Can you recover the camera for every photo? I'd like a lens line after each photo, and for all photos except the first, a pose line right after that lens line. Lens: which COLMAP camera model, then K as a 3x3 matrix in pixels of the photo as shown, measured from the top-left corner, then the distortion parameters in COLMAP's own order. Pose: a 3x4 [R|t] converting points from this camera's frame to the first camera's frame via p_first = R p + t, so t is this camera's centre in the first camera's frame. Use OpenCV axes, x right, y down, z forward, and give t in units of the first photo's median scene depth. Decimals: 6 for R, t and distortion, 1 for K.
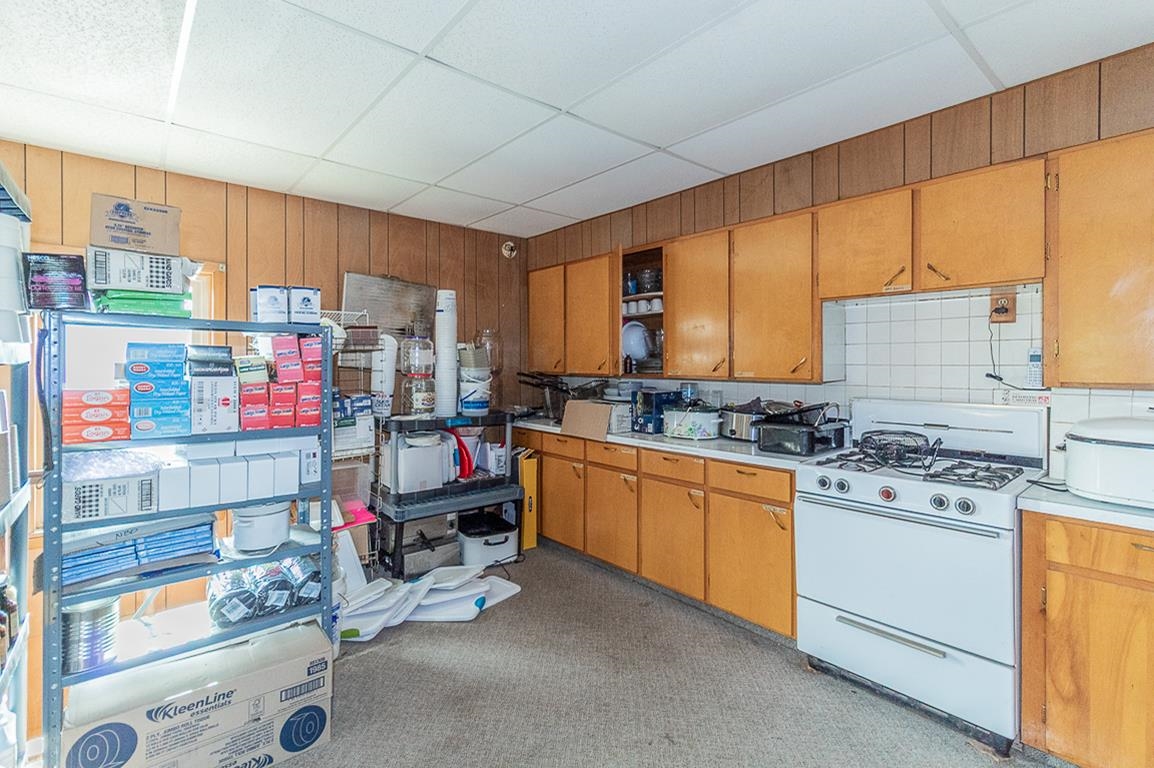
lens RADIAL K [[535.1, 0, 606.9], [0, 535.1, 369.0], [0, 0, 1]] dist [0.004560, -0.001864]
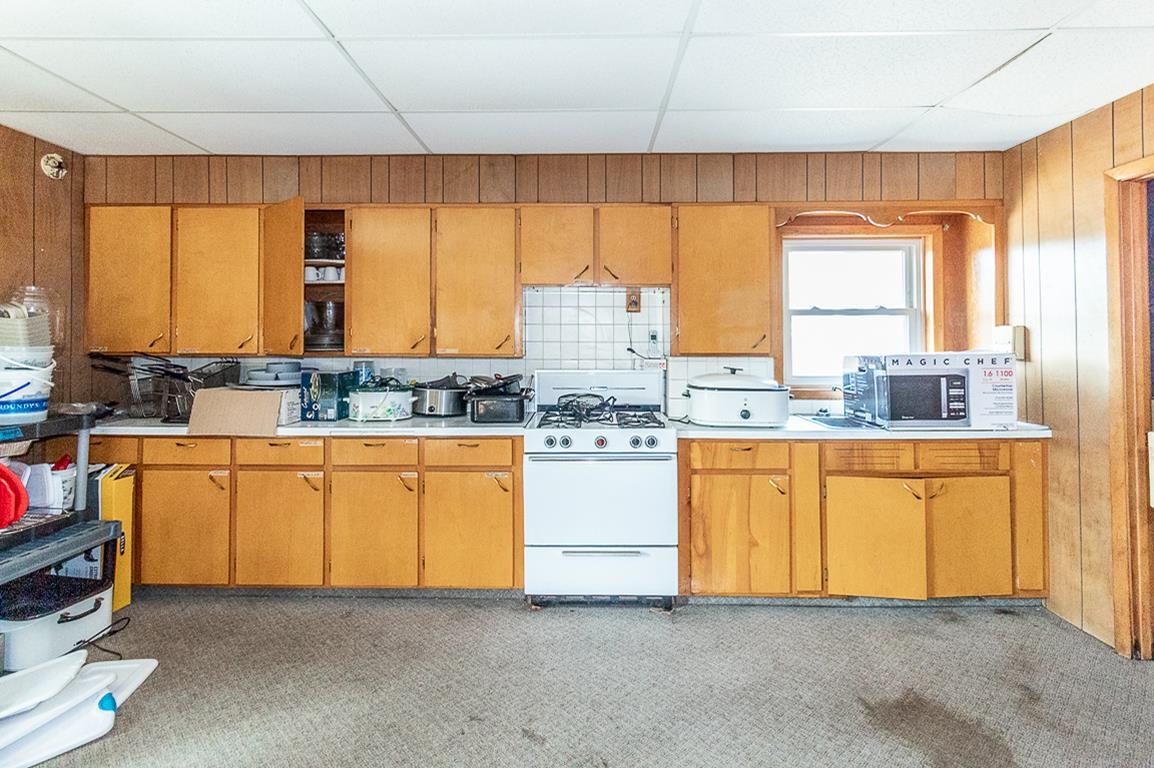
lens RADIAL K [[535.1, 0, 586.4], [0, 535.1, 335.5], [0, 0, 1]] dist [0.004560, -0.001864]
pose [[0.673867, 0.010221, 0.738782, -0.327486], [0.005749, 0.999801, -0.019076, 0.001371], [-0.738830, 0.017103, 0.673675, 0.114909]]
